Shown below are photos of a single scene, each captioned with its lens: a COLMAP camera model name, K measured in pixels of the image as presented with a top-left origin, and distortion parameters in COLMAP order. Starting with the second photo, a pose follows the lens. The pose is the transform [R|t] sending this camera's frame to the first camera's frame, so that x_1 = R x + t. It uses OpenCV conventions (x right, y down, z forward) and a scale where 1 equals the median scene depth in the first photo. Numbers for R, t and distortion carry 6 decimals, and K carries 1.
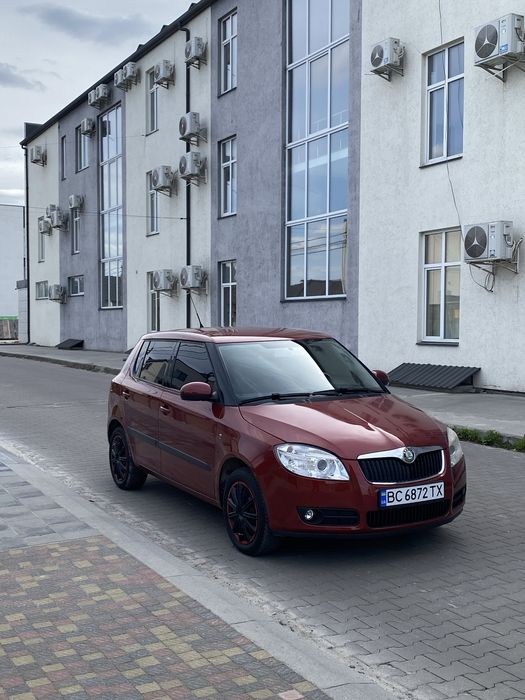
lens RADIAL K [[842.2, 0, 267.0], [0, 842.2, 350.6], [0, 0, 1]] dist [0.166741, -0.491030]
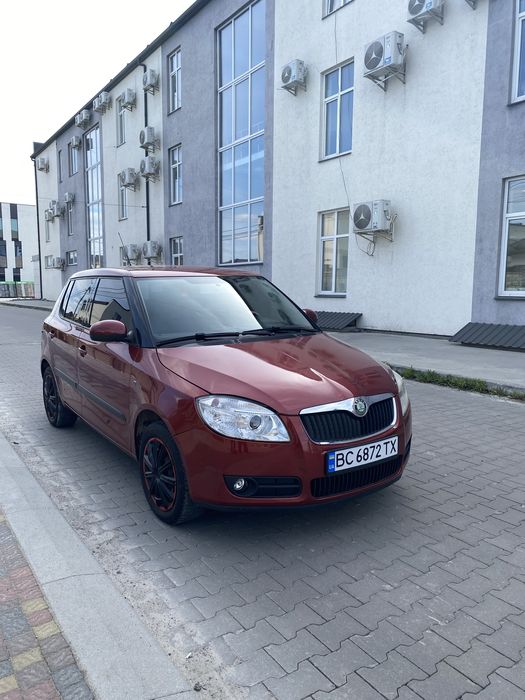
lens RADIAL K [[530.9, 0, 256.4], [0, 530.9, 353.6], [0, 0, 1]] dist [0.043796, -0.039610]
pose [[0.996005, -0.008055, 0.088939, 0.015110], [0.000106, 0.996030, 0.089018, 0.018027], [-0.089303, -0.088653, 0.992051, 0.346567]]
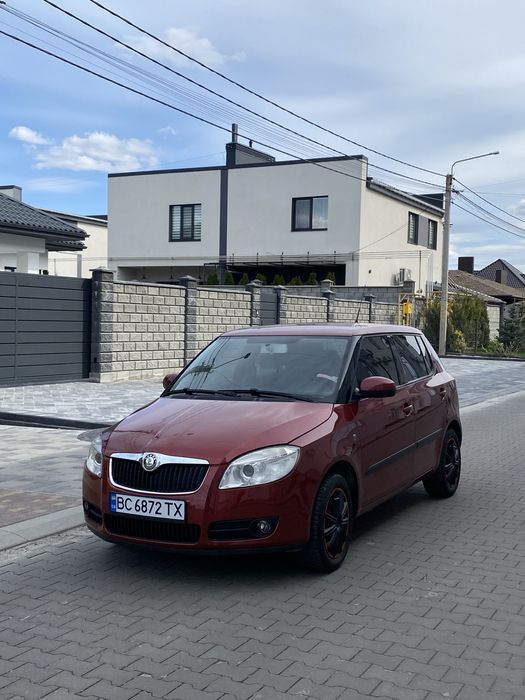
lens RADIAL K [[842.7, 0, 260.7], [0, 842.7, 346.5], [0, 0, 1]] dist [0.155980, -0.457137]
pose [[0.529261, 0.033543, -0.847796, 0.669997], [-0.045990, 0.998883, 0.010809, -0.008141], [0.847212, 0.033269, 0.530213, 0.430186]]
